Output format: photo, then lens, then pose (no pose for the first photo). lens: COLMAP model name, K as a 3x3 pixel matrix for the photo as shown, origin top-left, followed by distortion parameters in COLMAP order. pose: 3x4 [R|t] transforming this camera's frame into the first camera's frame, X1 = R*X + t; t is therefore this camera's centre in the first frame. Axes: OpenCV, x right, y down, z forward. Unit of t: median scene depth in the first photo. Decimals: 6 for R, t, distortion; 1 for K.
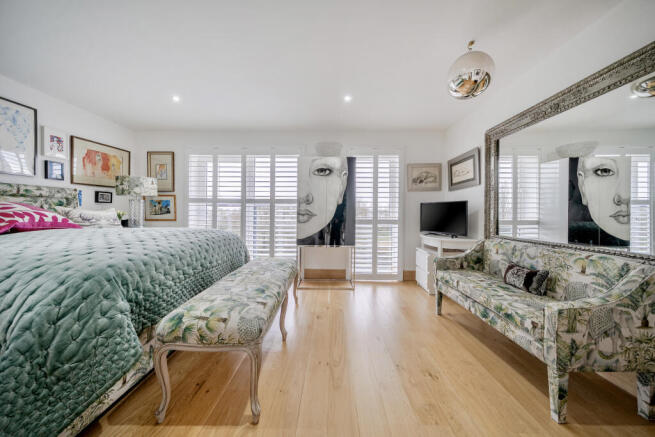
lens RADIAL K [[225.7, 0, 327.2], [0, 225.7, 213.6], [0, 0, 1]] dist [-0.009258, 0.000739]
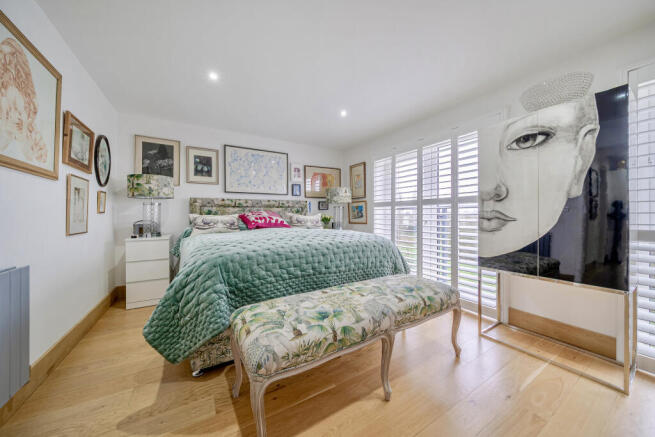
lens RADIAL K [[225.7, 0, 326.0], [0, 225.7, 214.8], [0, 0, 1]] dist [-0.009258, 0.000739]
pose [[0.520215, -0.013000, -0.853936, 0.186804], [0.000862, 0.999892, -0.014697, 0.002627], [0.854035, 0.006910, 0.520170, 0.296908]]
